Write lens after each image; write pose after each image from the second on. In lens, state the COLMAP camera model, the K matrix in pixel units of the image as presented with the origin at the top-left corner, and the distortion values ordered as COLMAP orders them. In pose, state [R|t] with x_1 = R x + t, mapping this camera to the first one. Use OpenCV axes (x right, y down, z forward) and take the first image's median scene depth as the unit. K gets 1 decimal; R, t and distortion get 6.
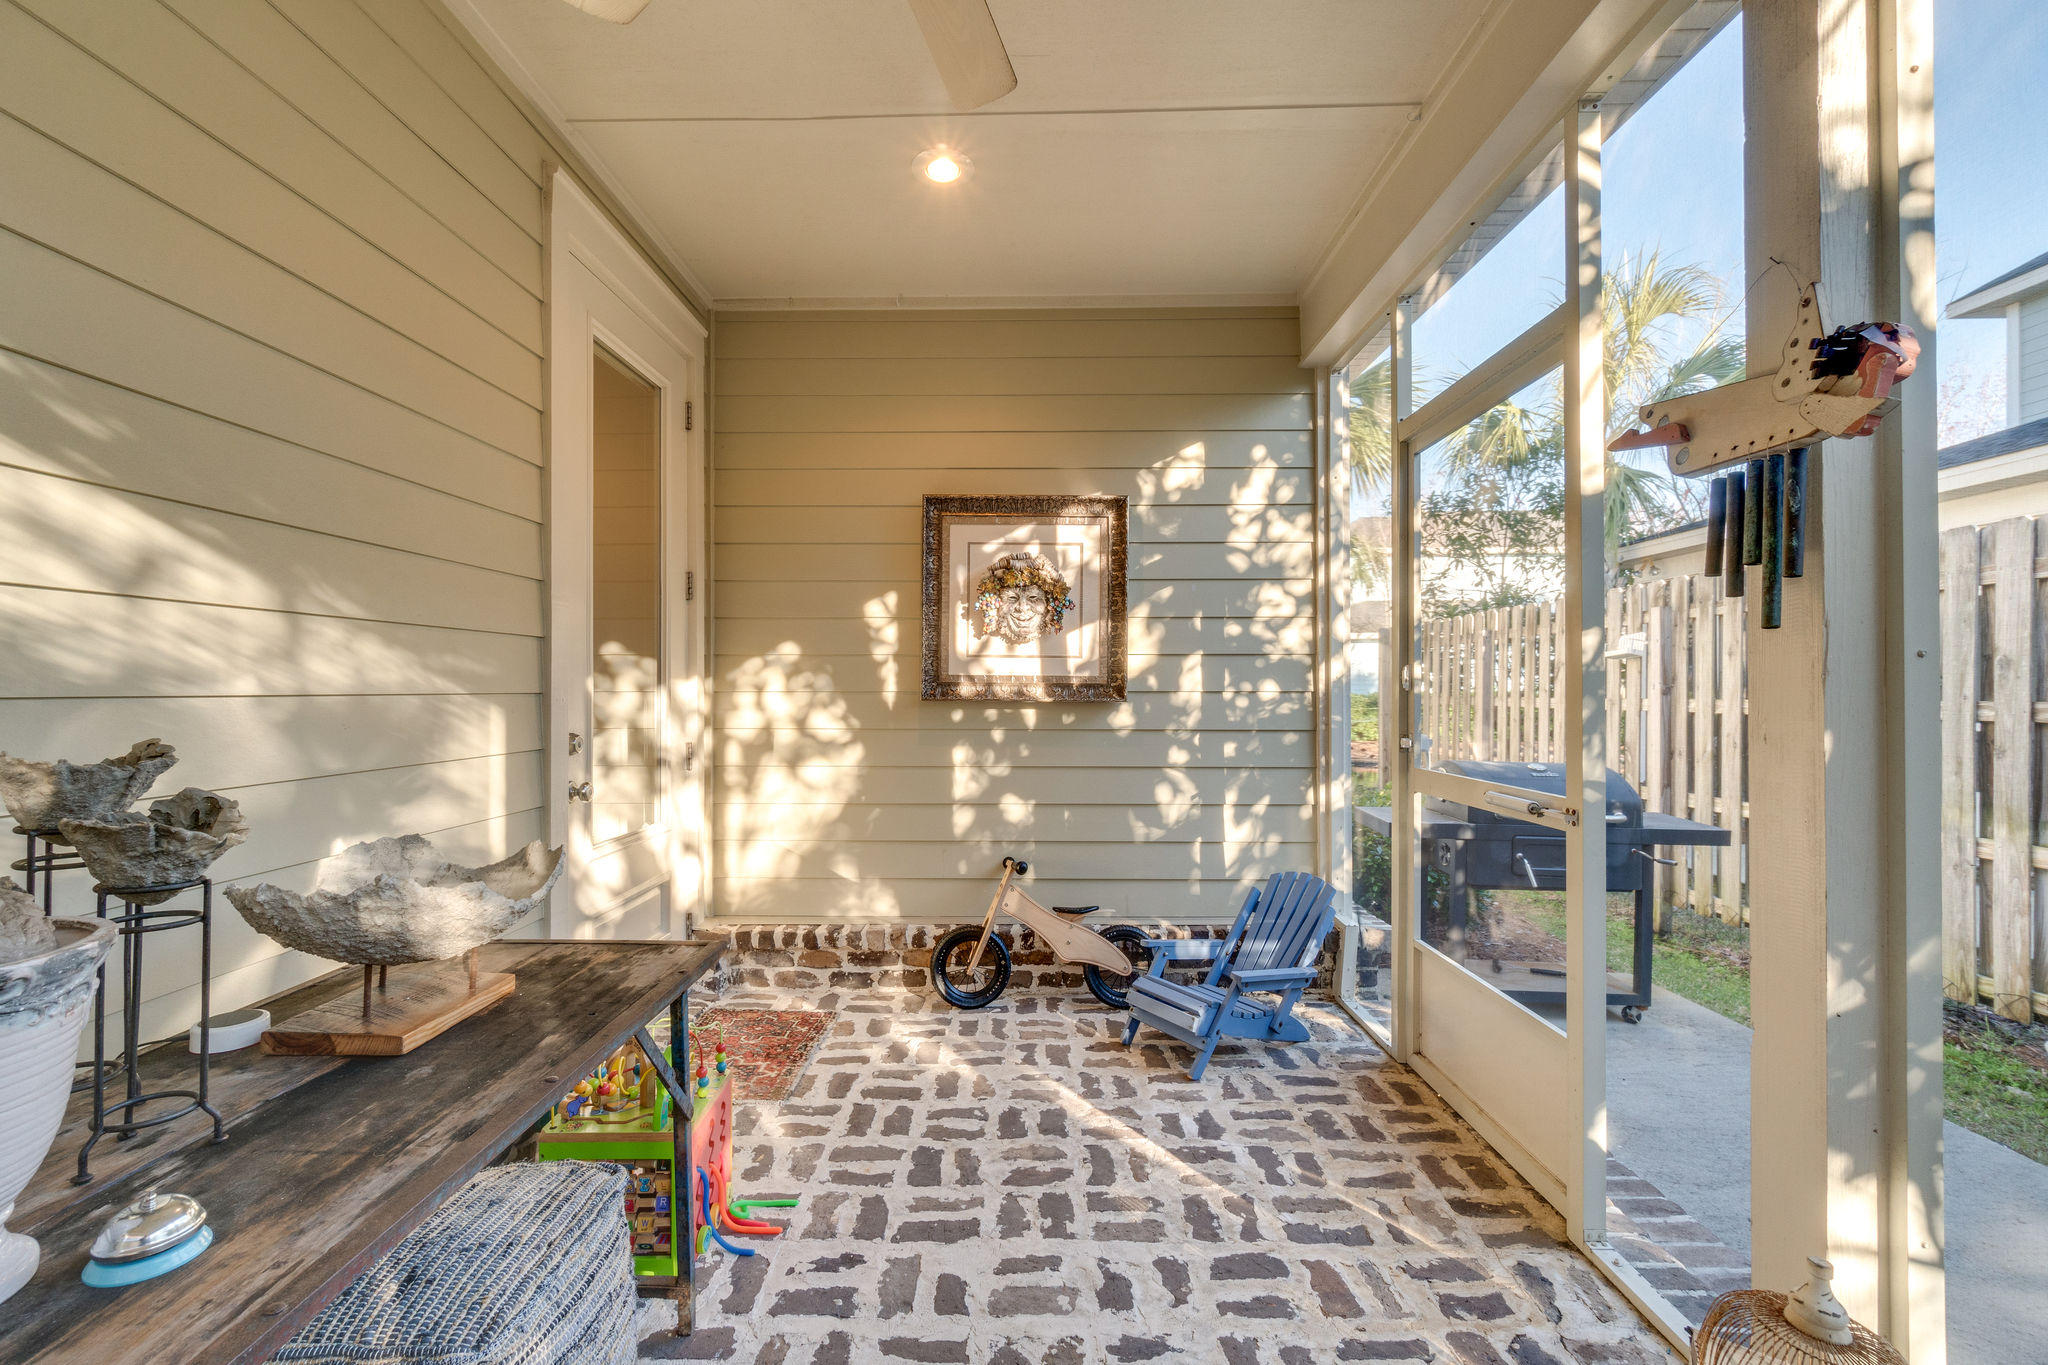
lens RADIAL K [[890.9, 0, 1010.2], [0, 890.9, 670.5], [0, 0, 1]] dist [-0.002006, -0.000361]
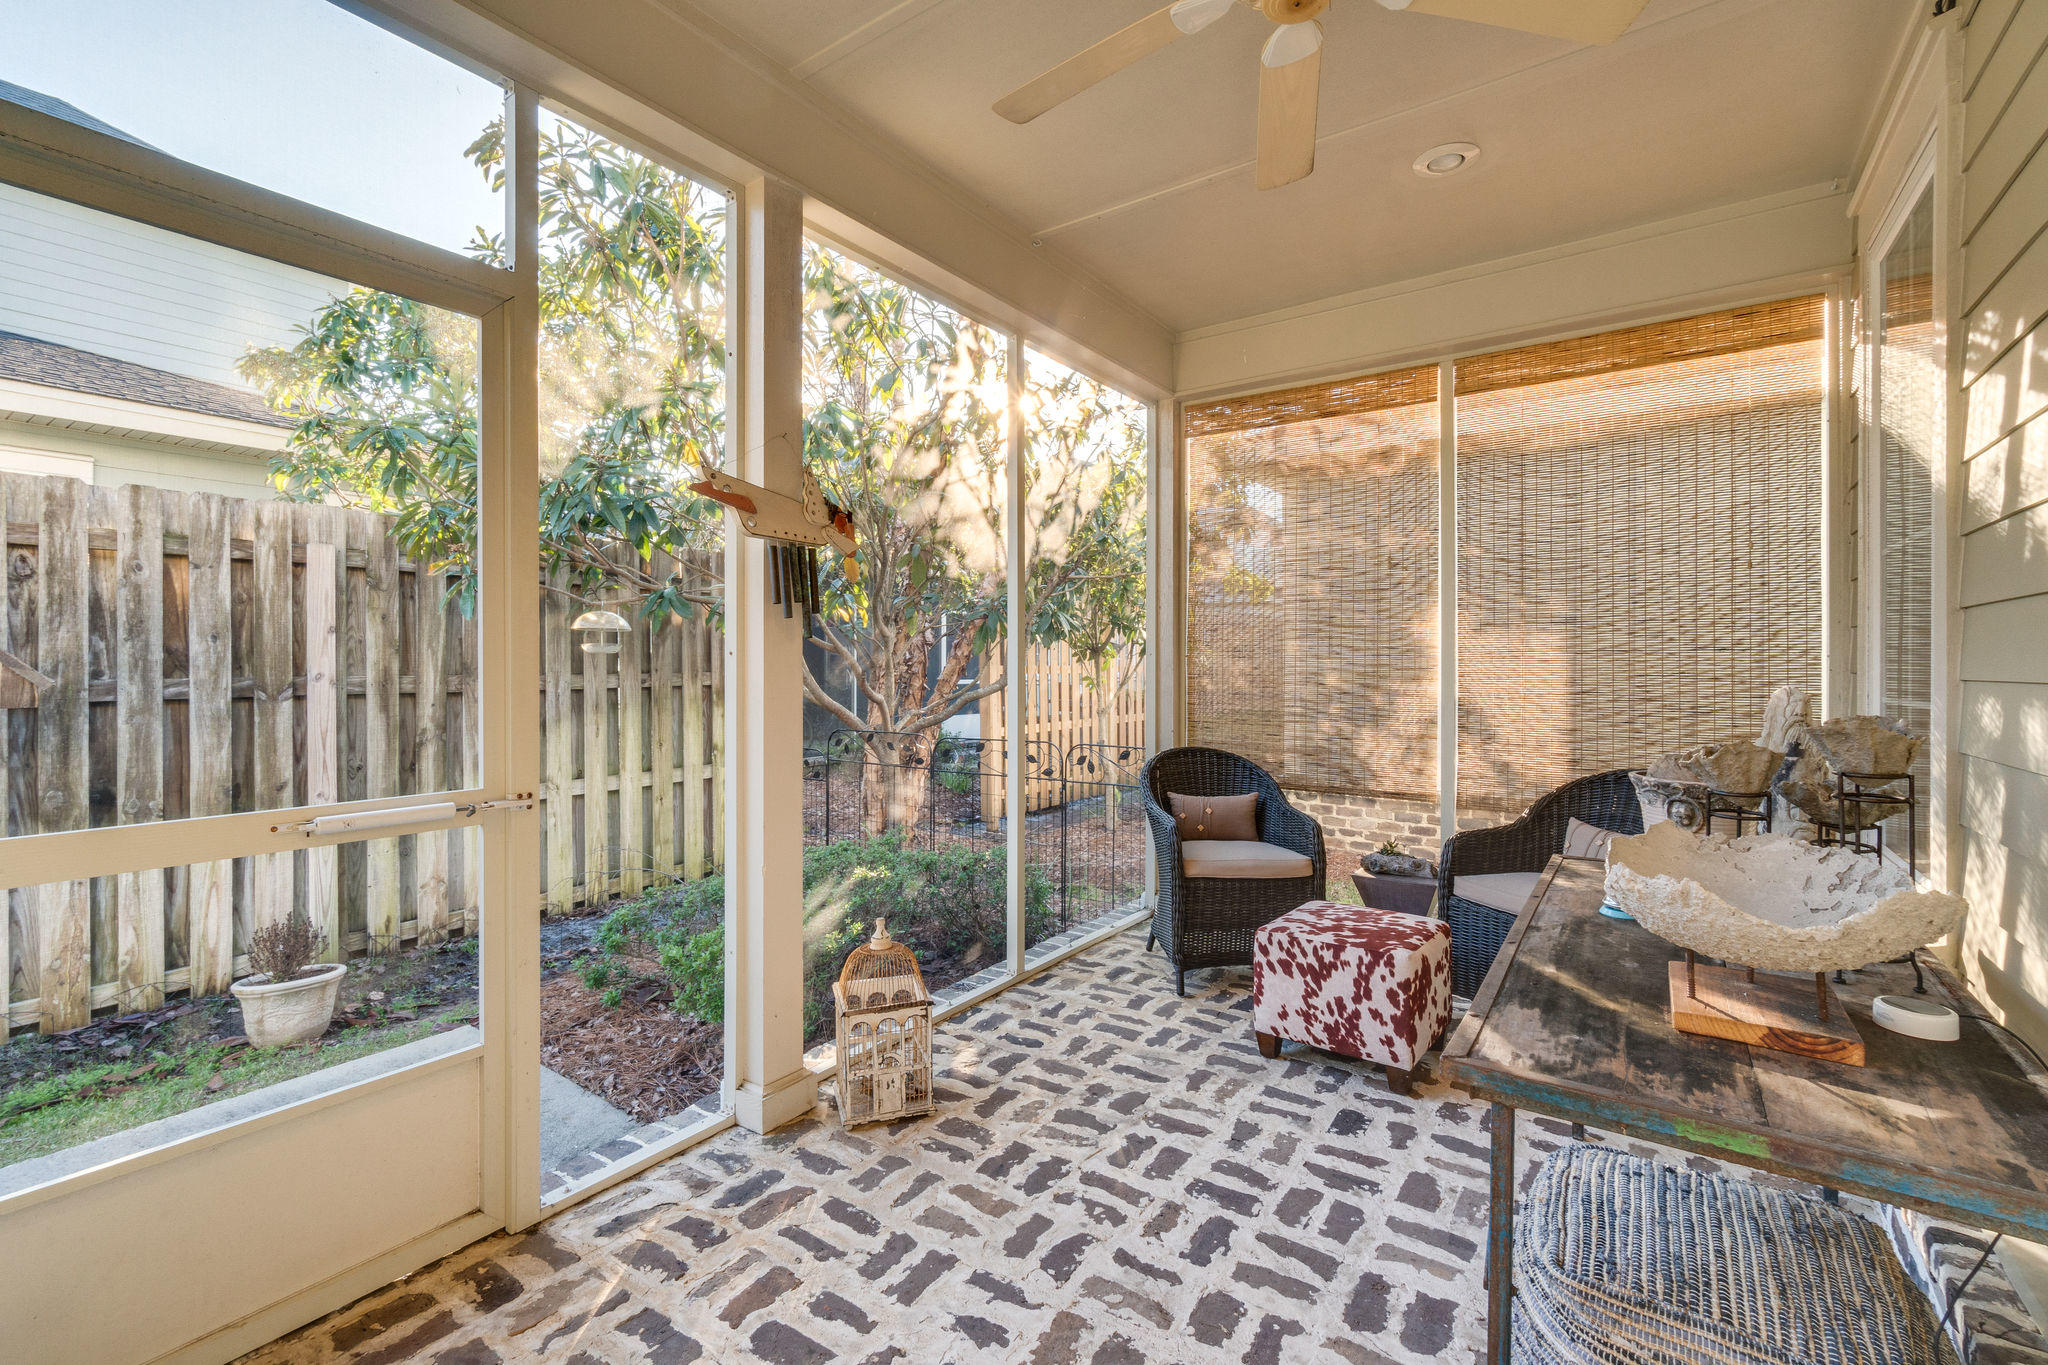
lens RADIAL K [[890.9, 0, 1010.2], [0, 890.9, 670.5], [0, 0, 1]] dist [-0.002006, -0.000361]
pose [[-0.822162, -0.008685, 0.569187, -0.398526], [-0.016147, 0.999837, -0.008068, 0.019386], [-0.569024, -0.015824, -0.822169, 1.616975]]
